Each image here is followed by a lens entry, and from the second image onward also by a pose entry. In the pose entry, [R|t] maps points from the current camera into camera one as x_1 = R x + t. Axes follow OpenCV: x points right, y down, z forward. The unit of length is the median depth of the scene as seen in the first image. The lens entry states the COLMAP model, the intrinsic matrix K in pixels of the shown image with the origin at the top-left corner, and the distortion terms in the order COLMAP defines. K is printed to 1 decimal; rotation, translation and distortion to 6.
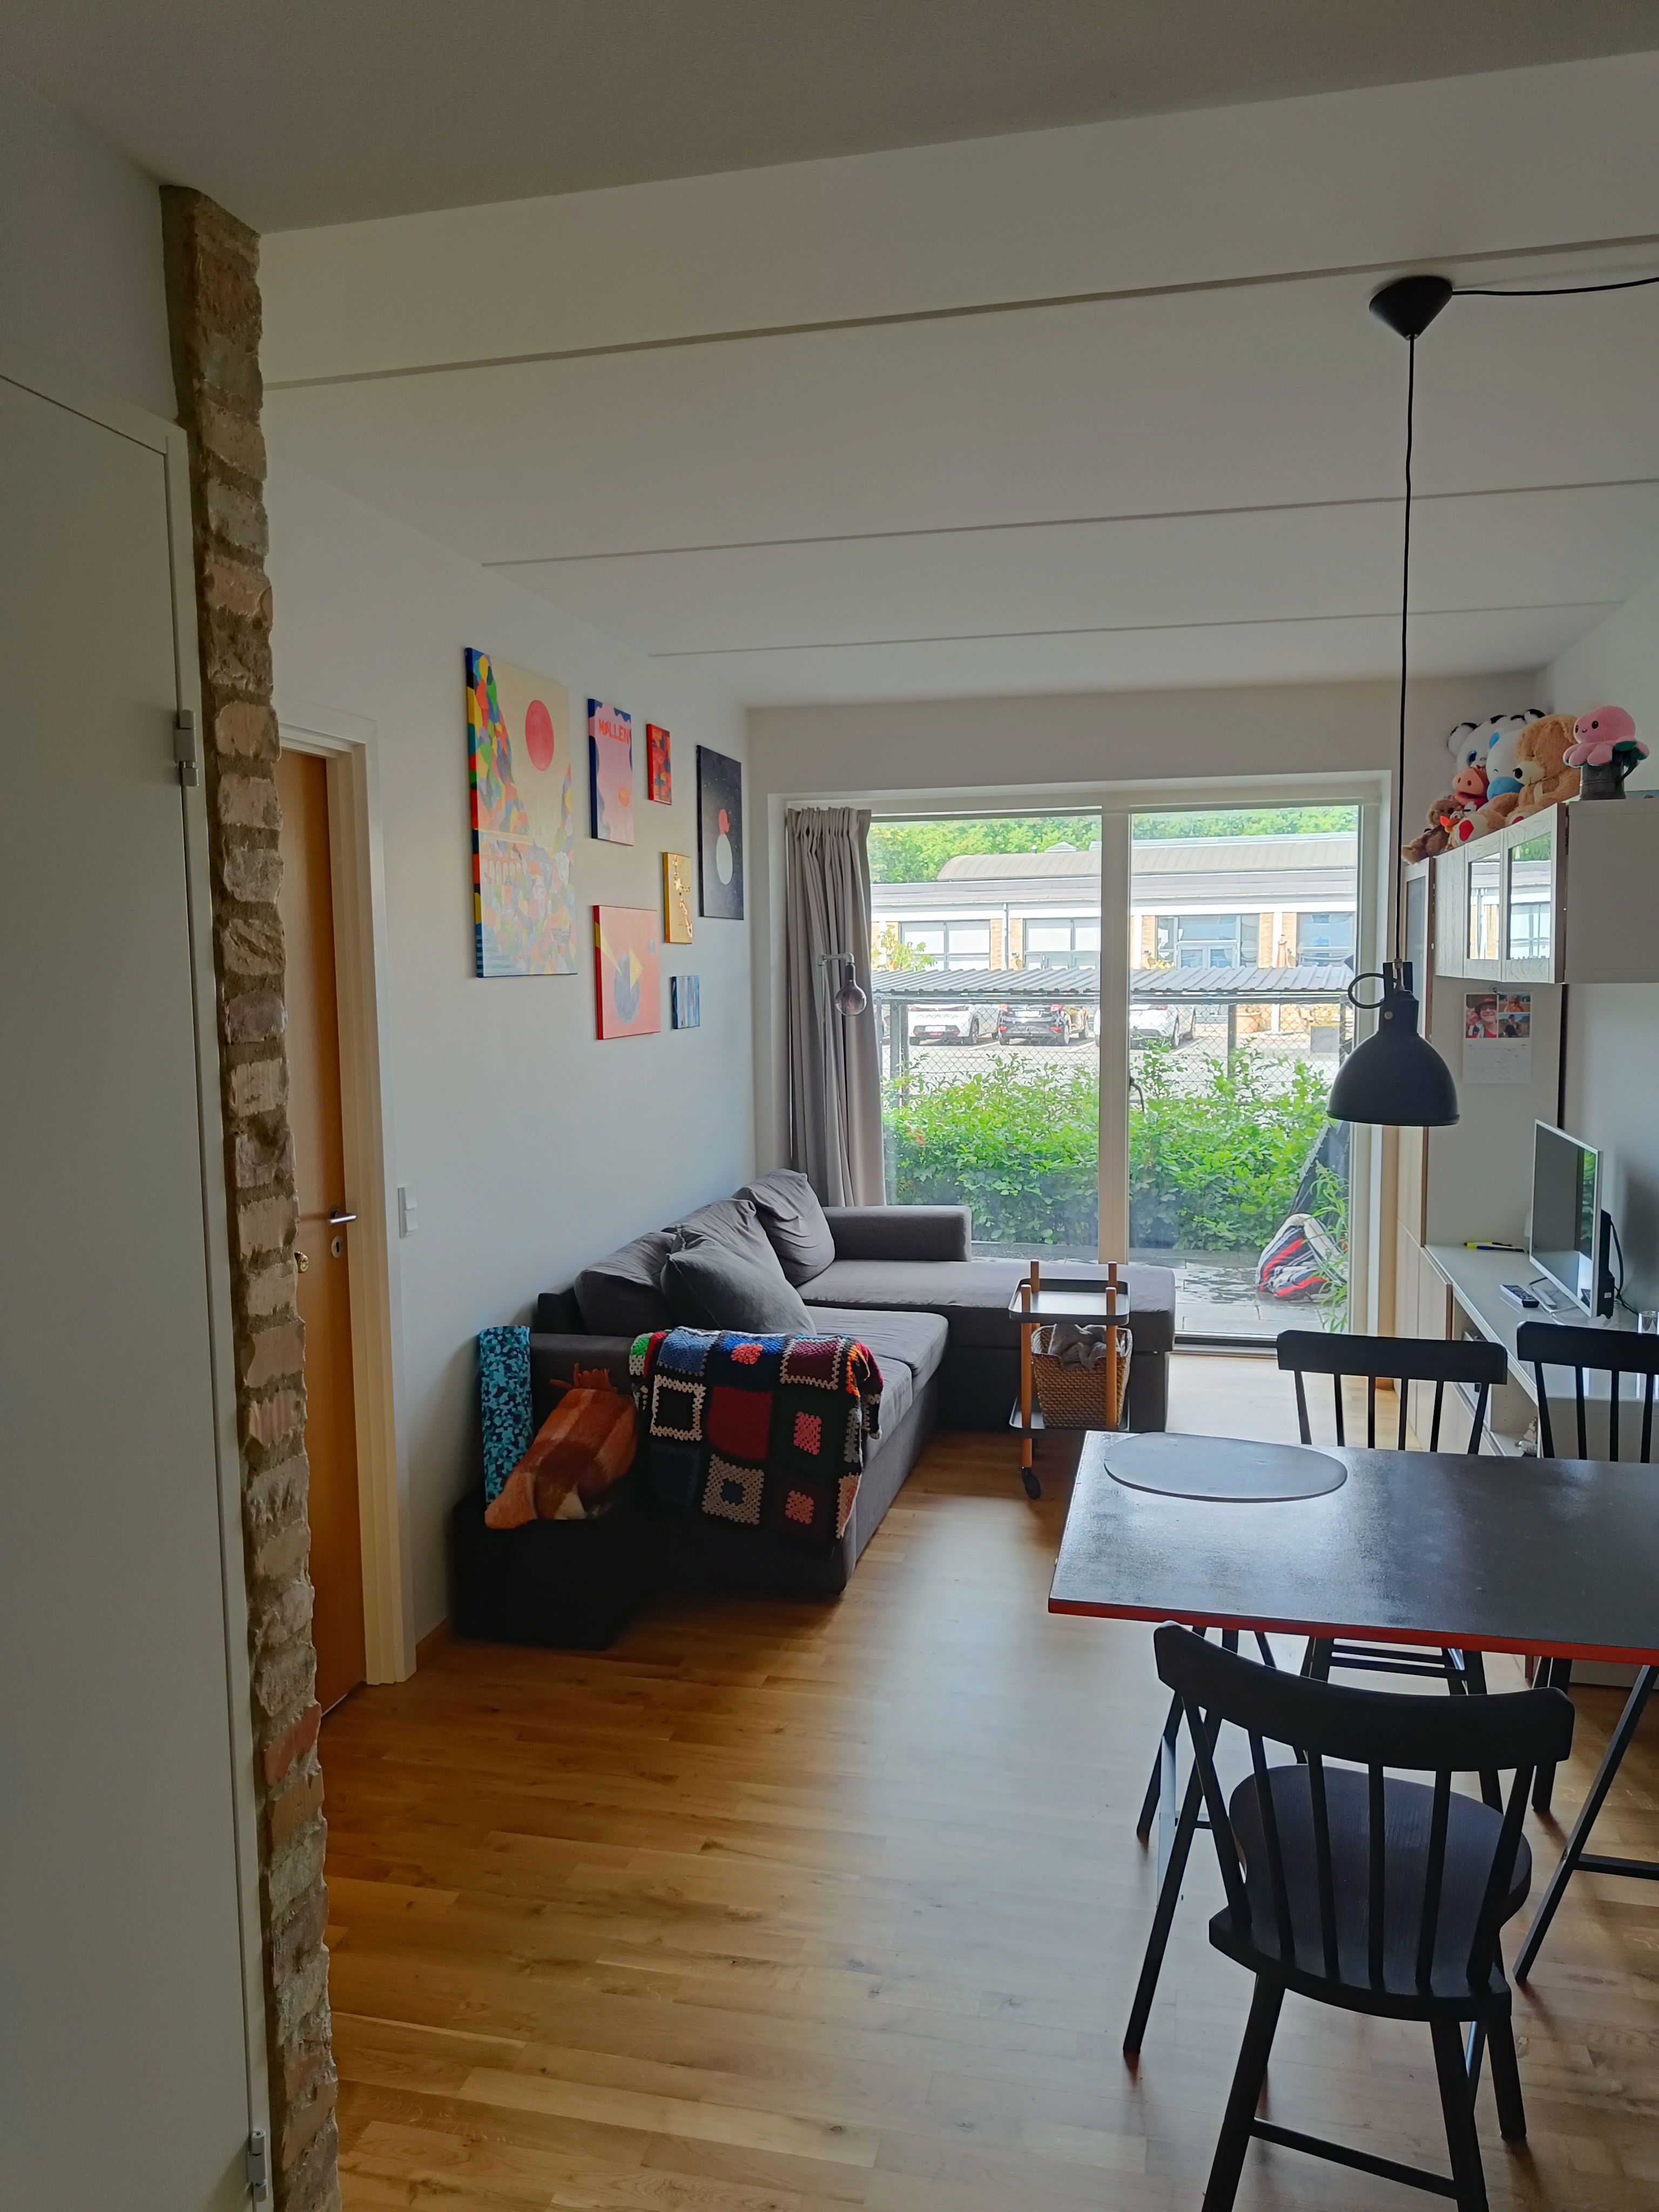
lens RADIAL K [[1535.1, 0, 856.6], [0, 1535.1, 1120.3], [0, 0, 1]] dist [0.005820, 0.004698]
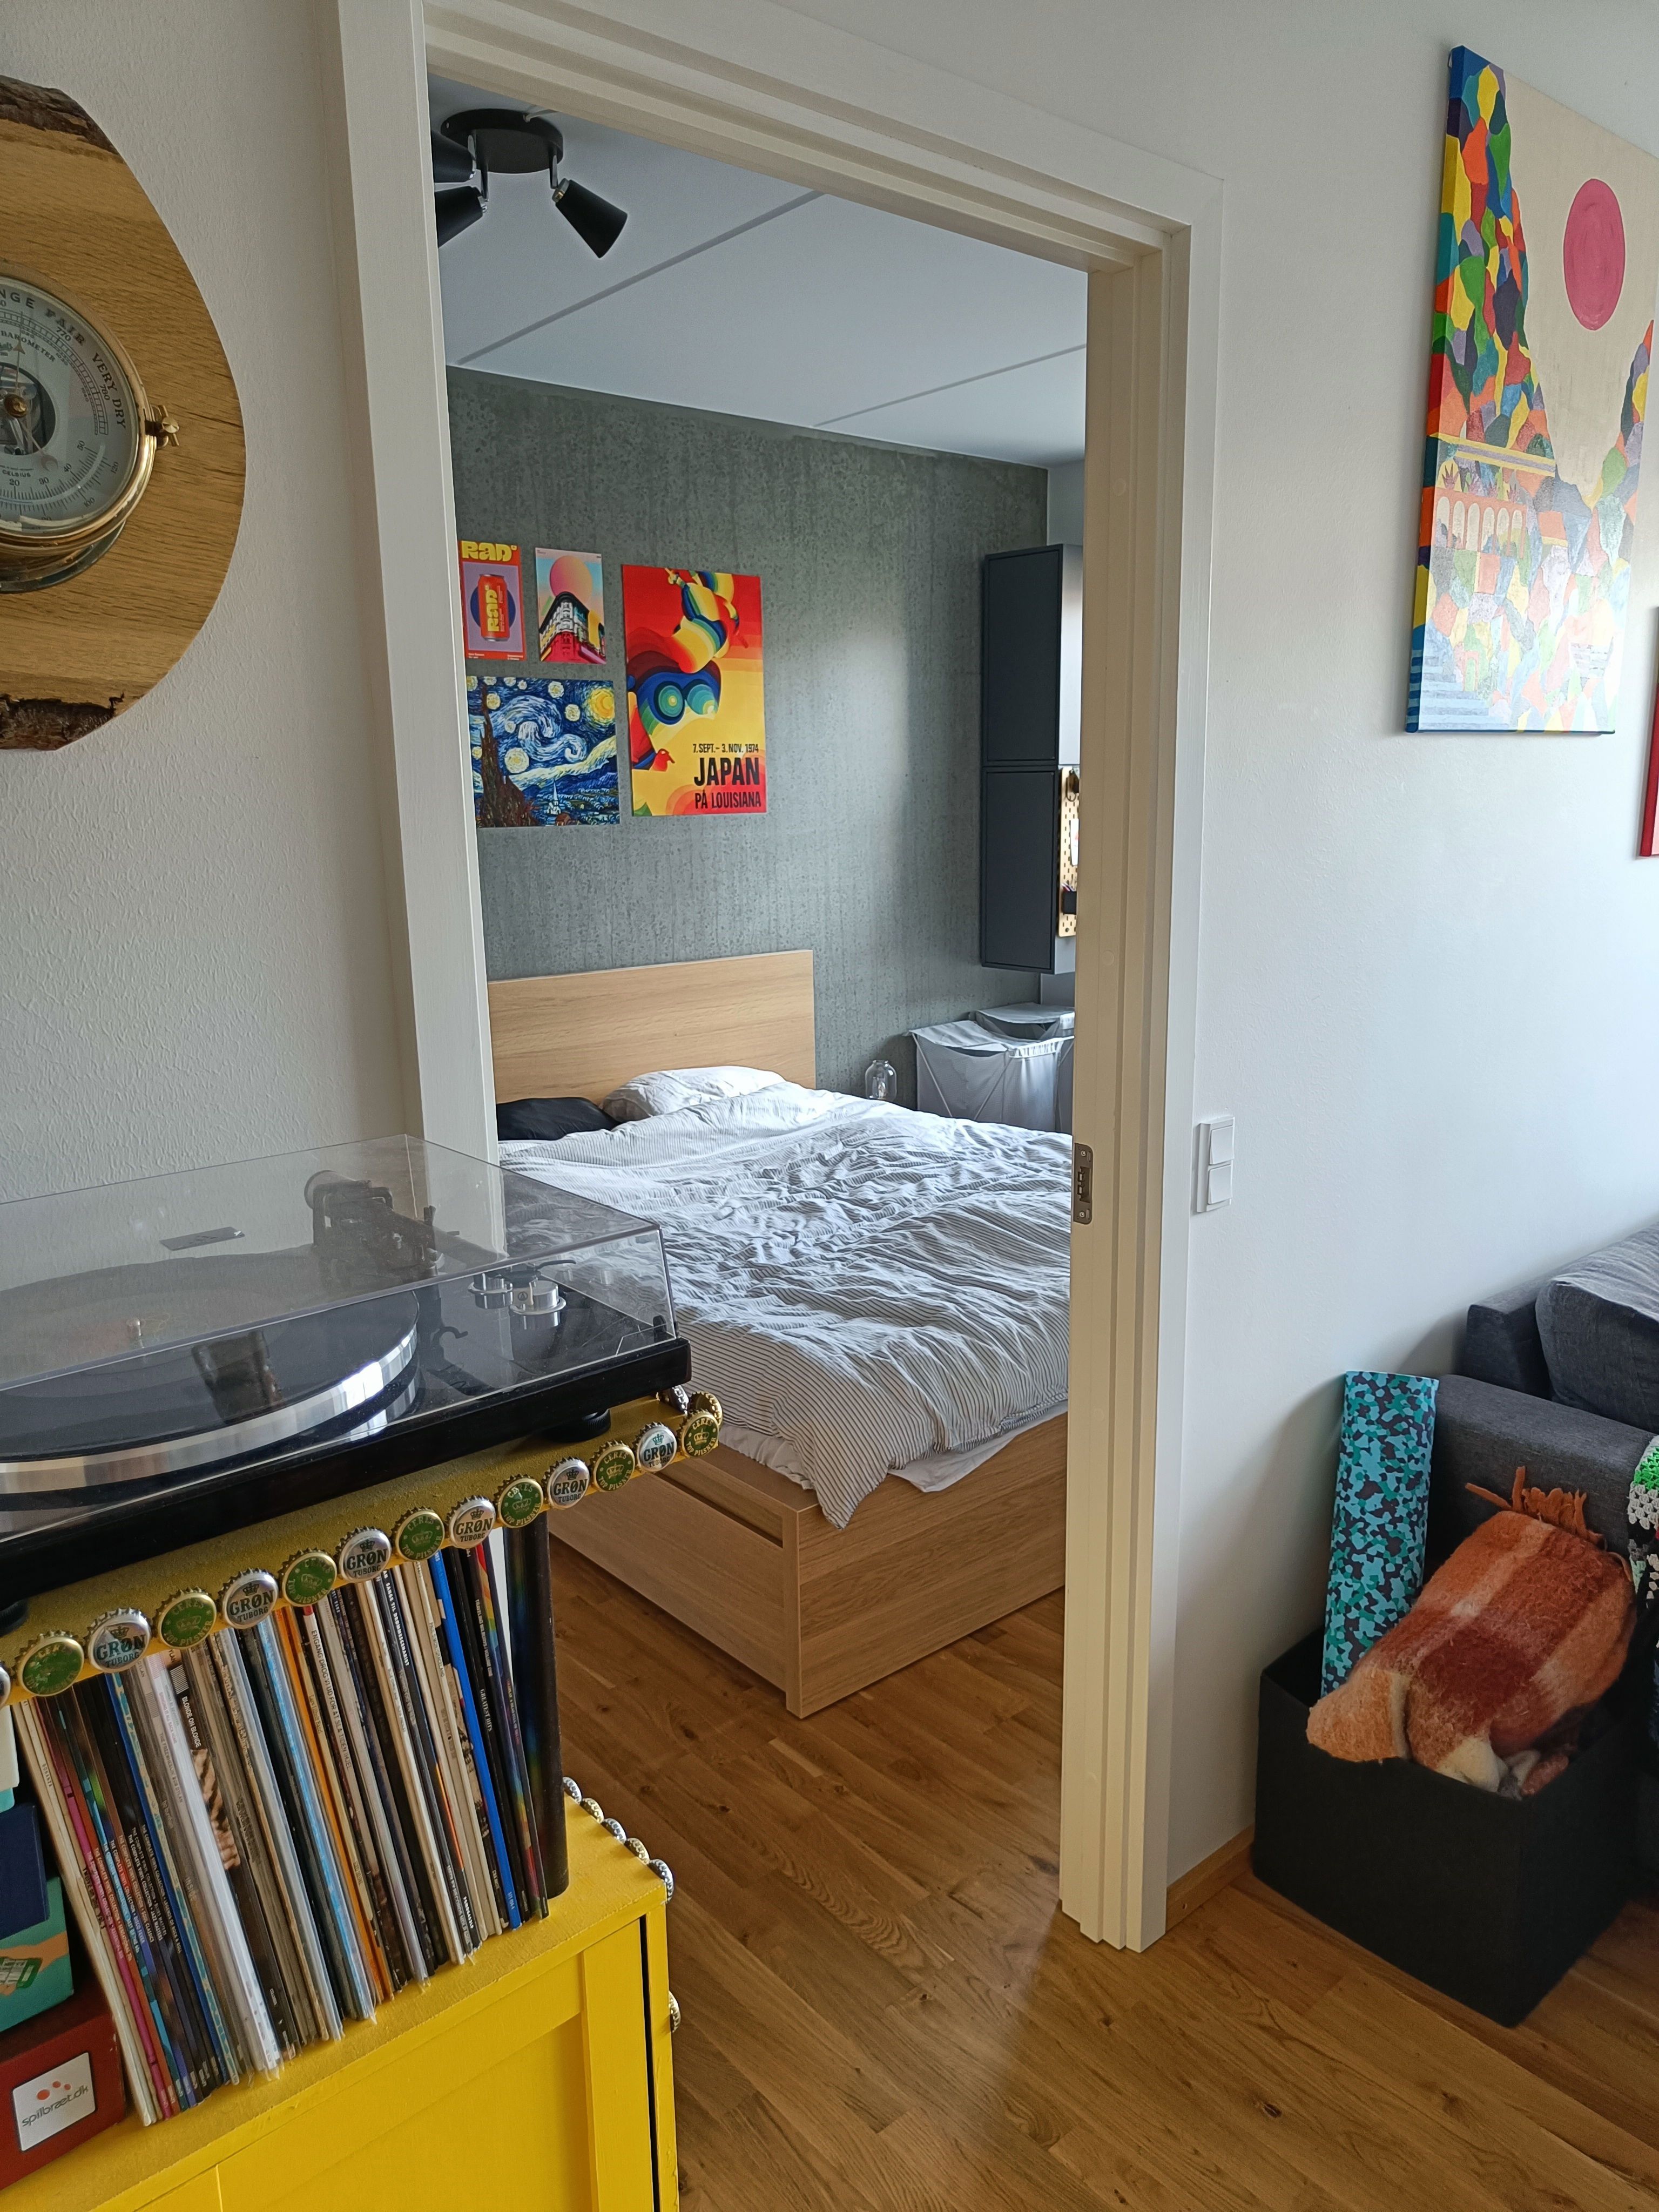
lens RADIAL K [[1535.1, 0, 856.6], [0, 1535.1, 1120.3], [0, 0, 1]] dist [0.005820, 0.004698]
pose [[0.806426, 0.126148, -0.577724, -0.076361], [-0.059144, 0.989288, 0.133458, -0.019989], [0.588371, -0.073455, 0.805248, 0.450828]]
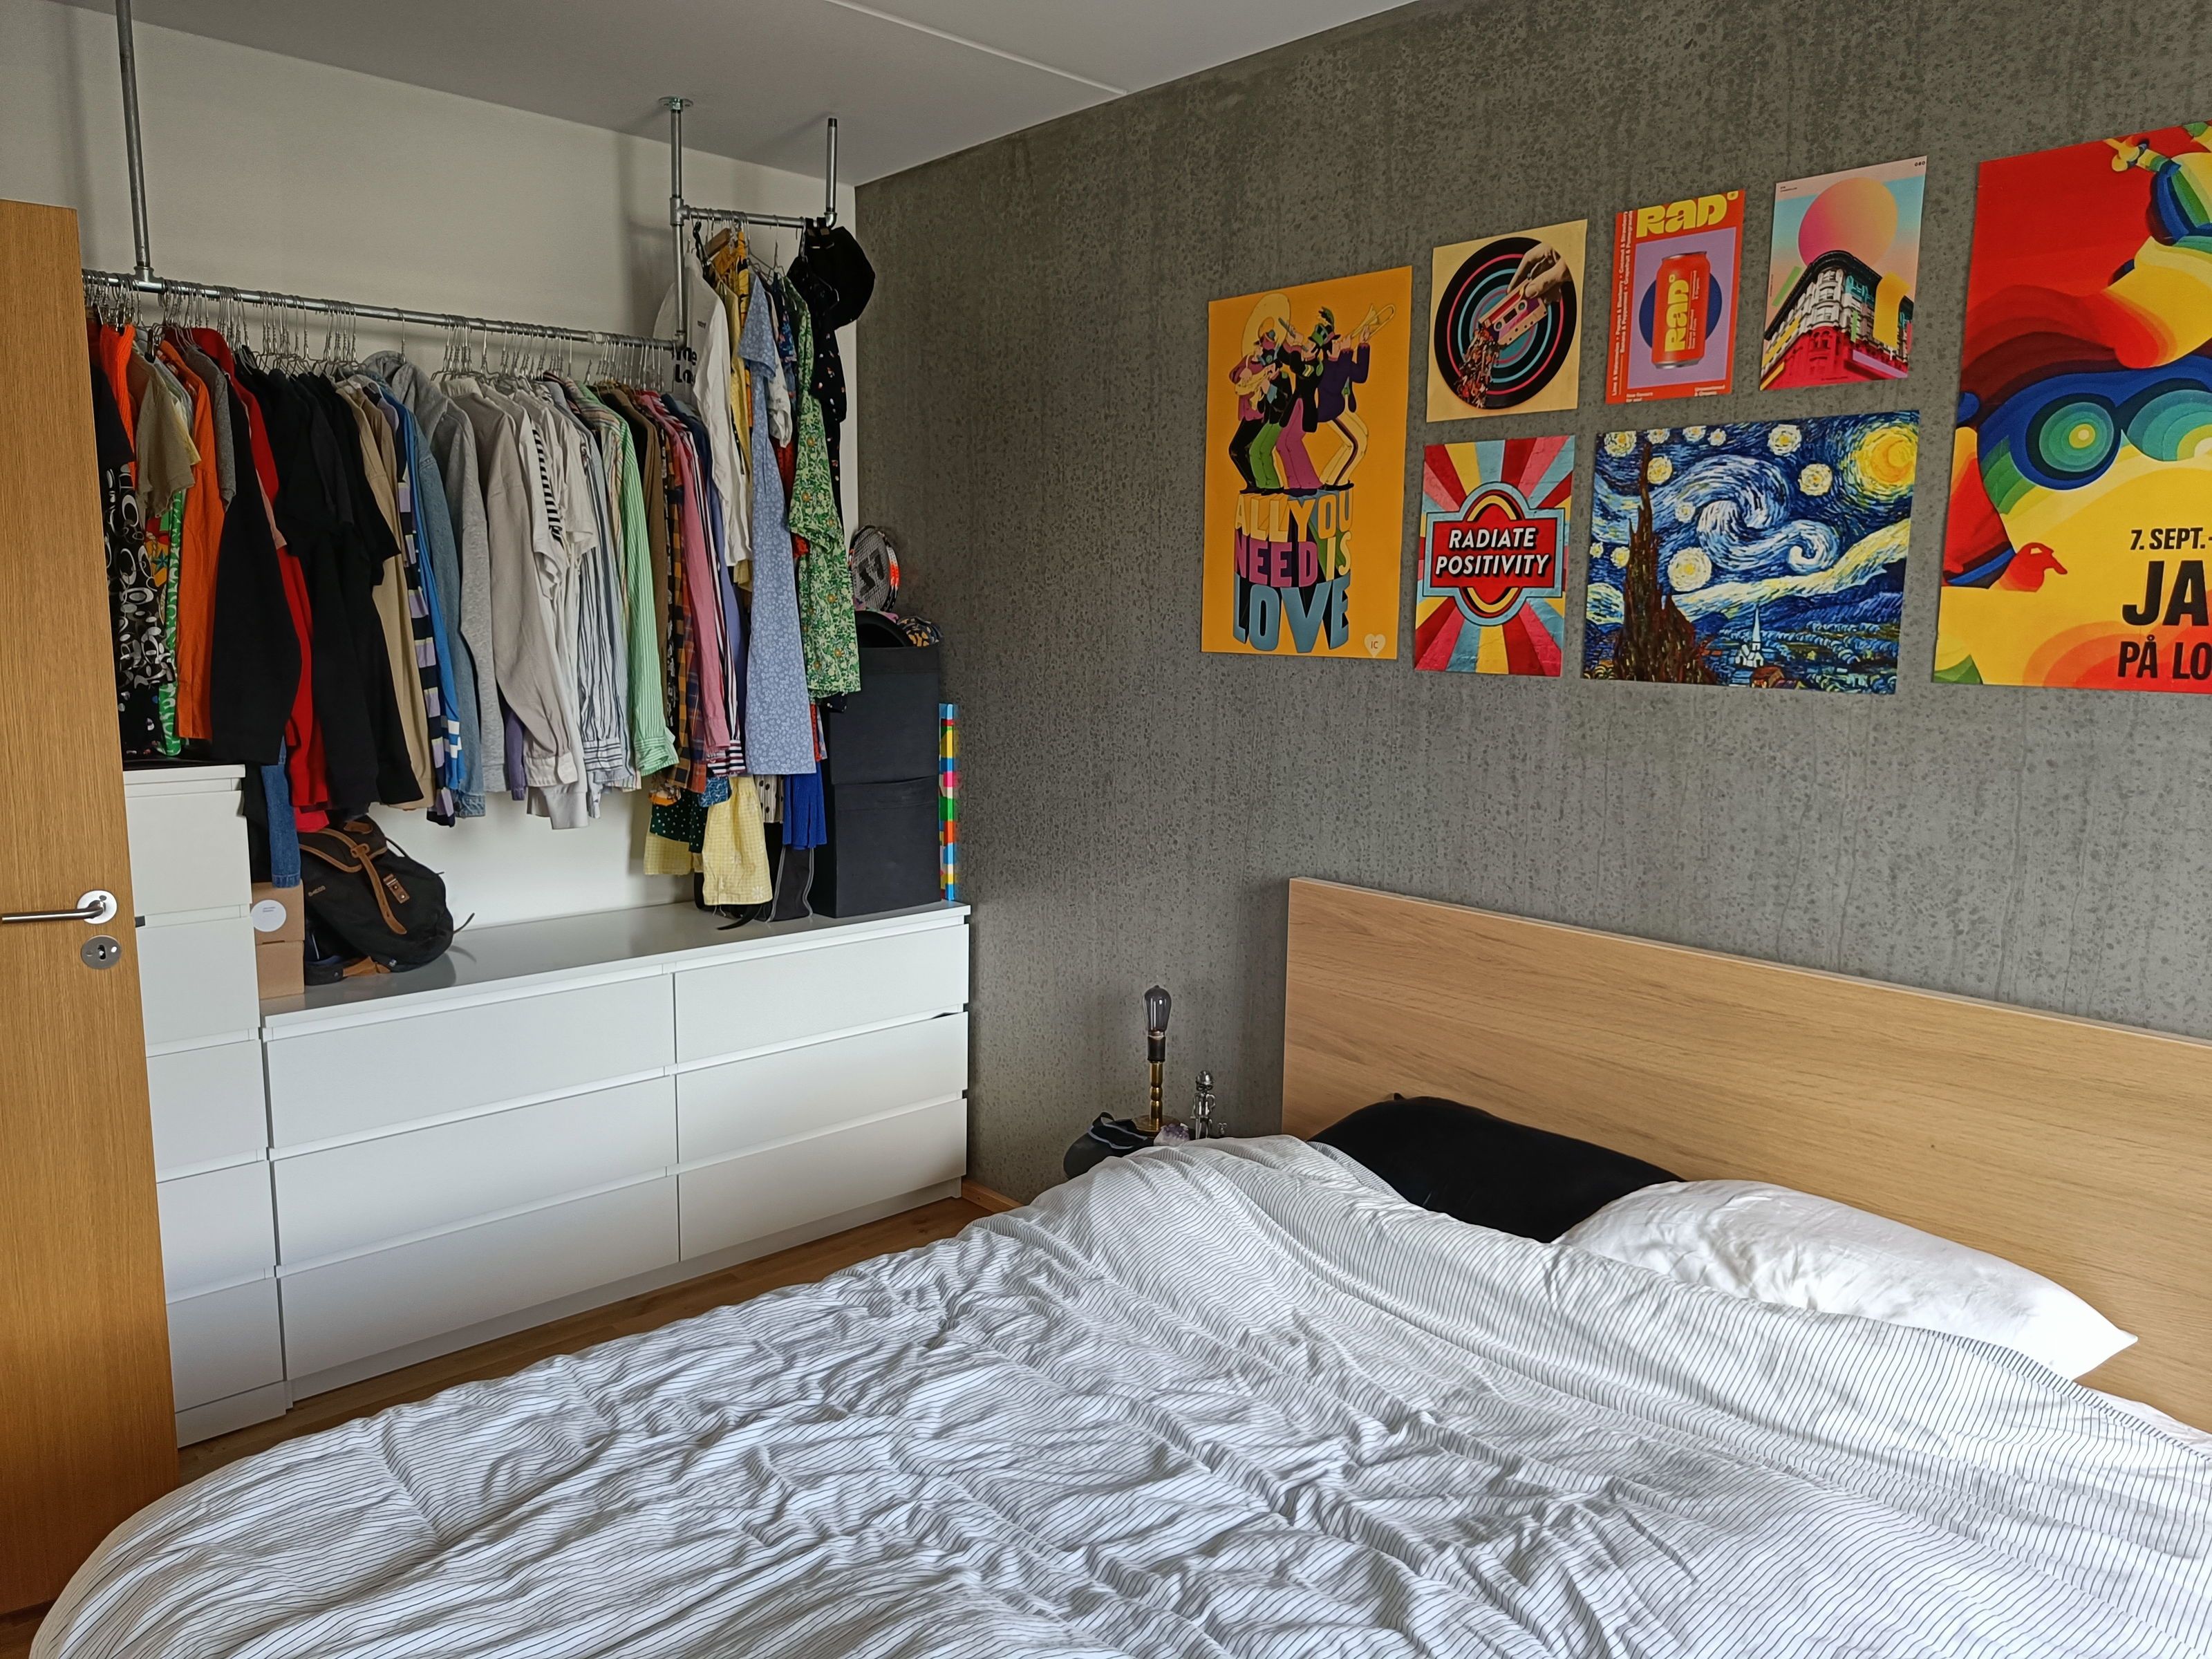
lens RADIAL K [[1535.1, 0, 1106.0], [0, 1535.1, 829.5], [0, 0, 1]] dist [0.005820, 0.004698]
pose [[-0.551787, 0.128772, -0.823983, -0.131507], [-0.098108, 0.971125, 0.217466, -0.048859], [0.828194, 0.200834, -0.523221, 0.705081]]
